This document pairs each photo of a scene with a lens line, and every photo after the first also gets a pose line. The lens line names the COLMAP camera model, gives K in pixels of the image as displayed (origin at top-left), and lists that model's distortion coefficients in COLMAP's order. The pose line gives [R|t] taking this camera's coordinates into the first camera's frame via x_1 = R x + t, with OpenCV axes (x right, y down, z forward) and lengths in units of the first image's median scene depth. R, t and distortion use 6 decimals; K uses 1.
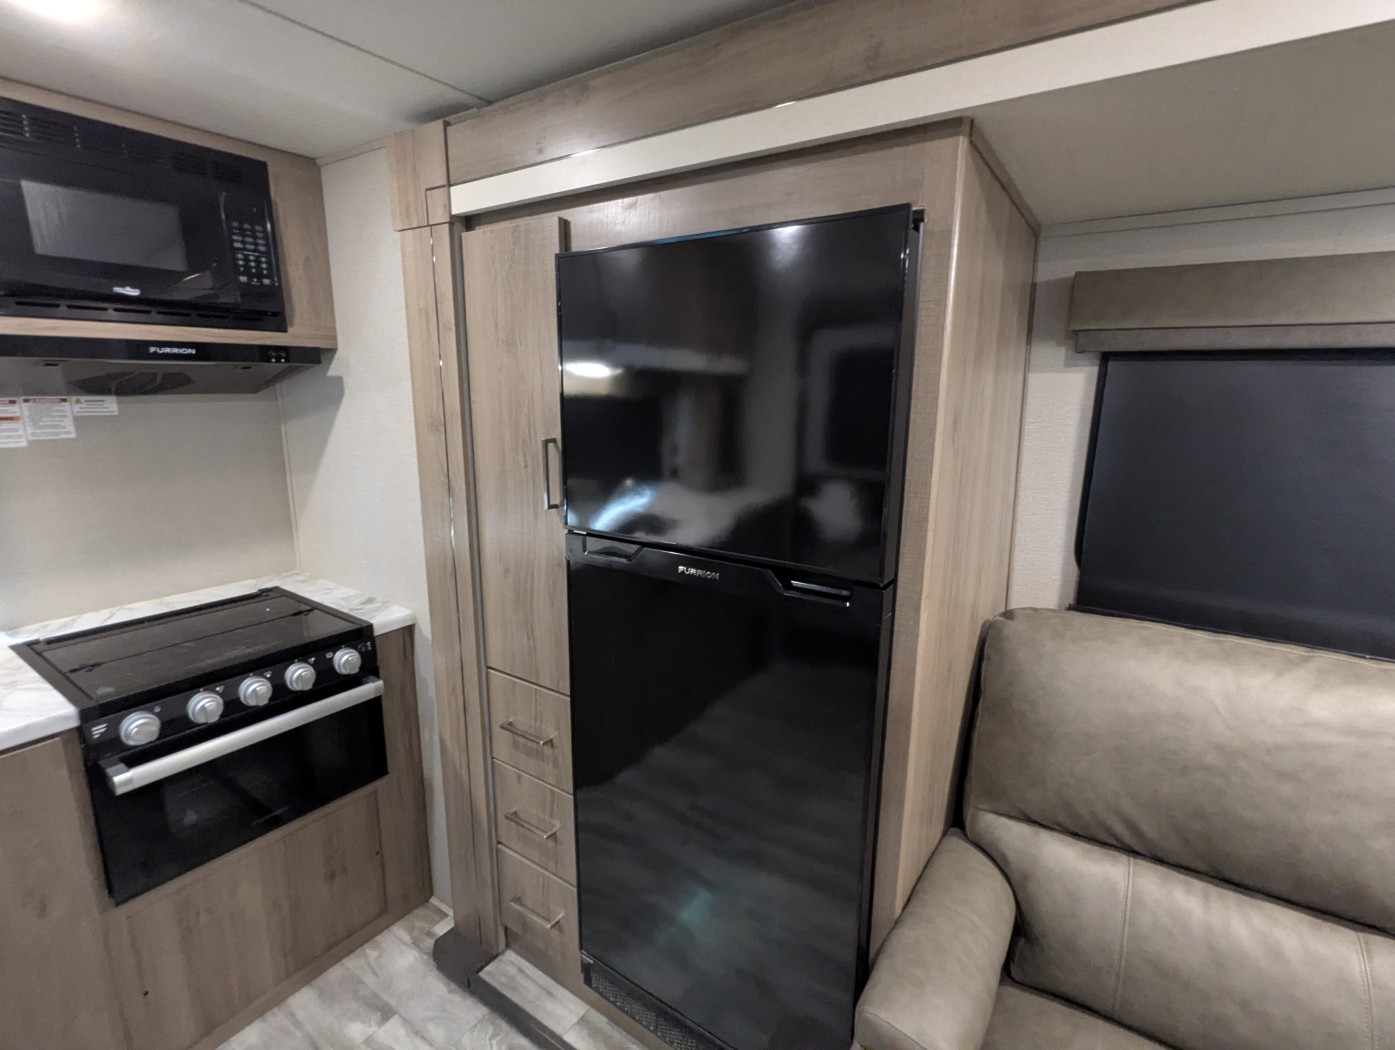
lens RADIAL K [[663.3, 0, 695.8], [0, 663.3, 524.8], [0, 0, 1]] dist [-0.004330, 0.003496]
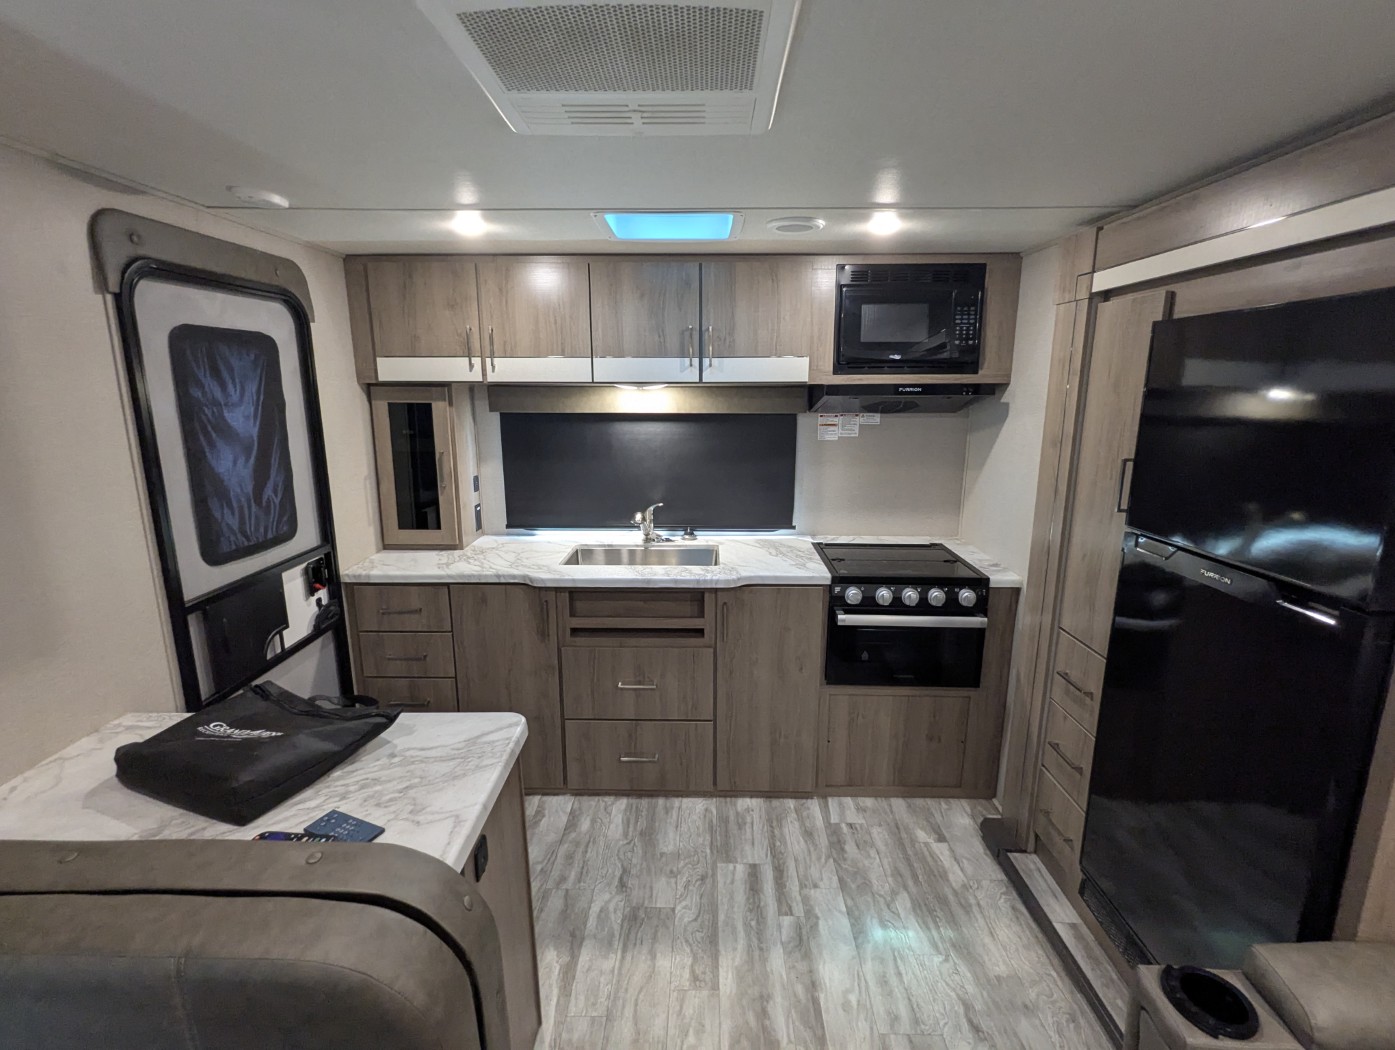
lens RADIAL K [[663.3, 0, 699.0], [0, 663.3, 525.6], [0, 0, 1]] dist [-0.004330, 0.003496]
pose [[0.551234, 0.164886, -0.817896, 0.339445], [-0.171277, 0.981764, 0.082487, 0.031017], [0.816581, 0.094617, 0.569423, -0.356612]]
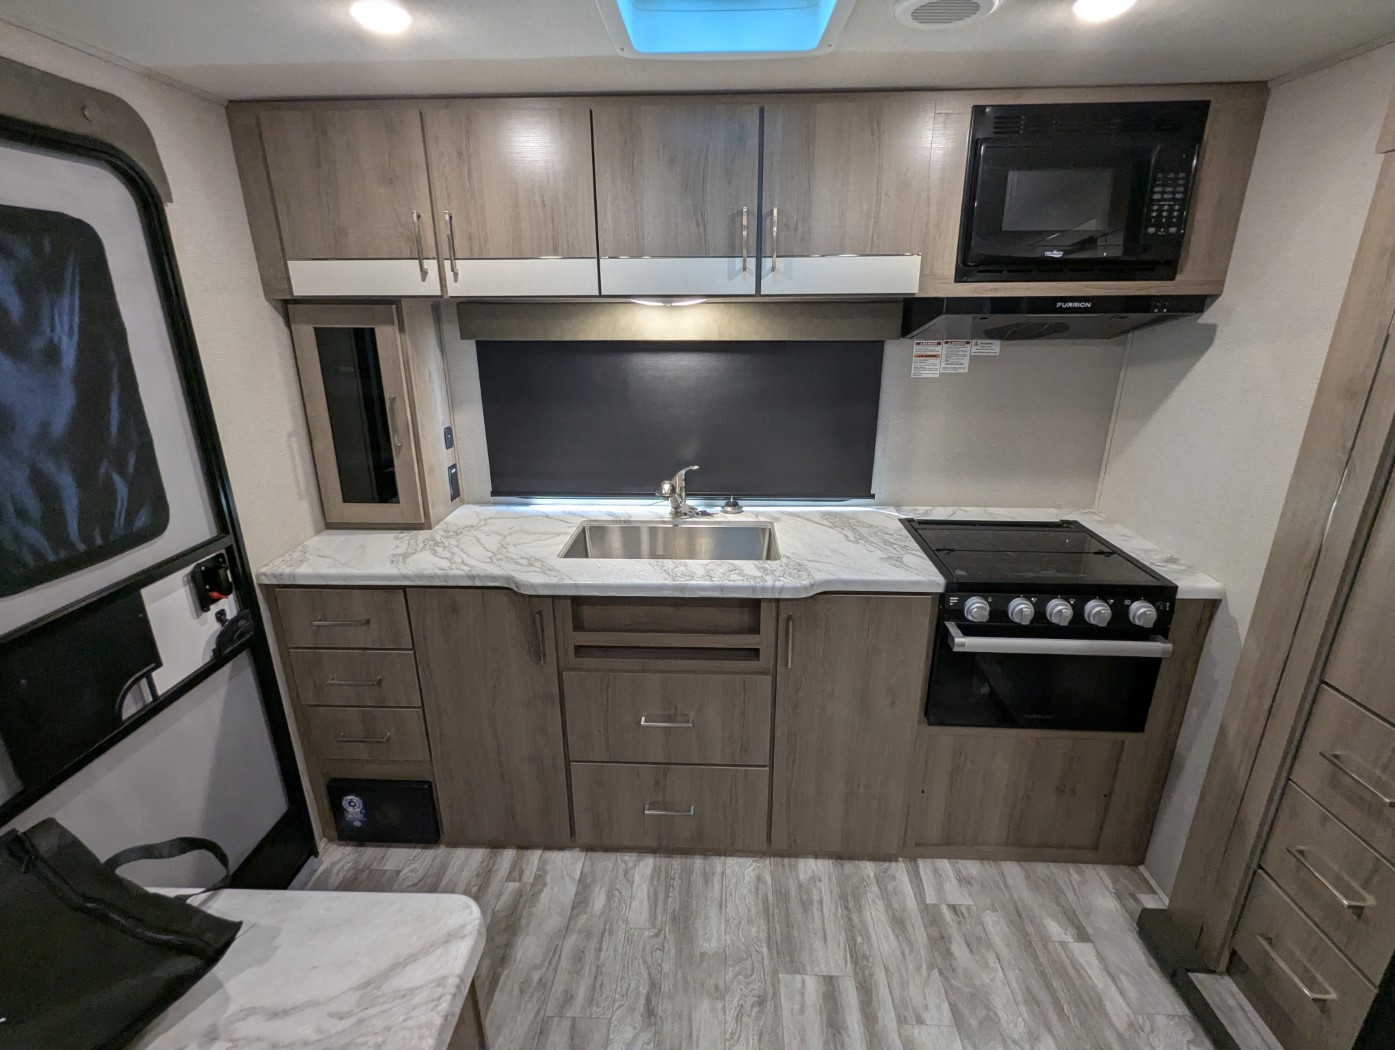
lens RADIAL K [[663.3, 0, 698.8], [0, 663.3, 524.9], [0, 0, 1]] dist [-0.004330, 0.003496]
pose [[0.529805, 0.256775, -0.808315, -0.105181], [-0.169932, 0.965880, 0.195447, -0.009557], [0.830921, 0.033809, 0.555362, -0.144198]]
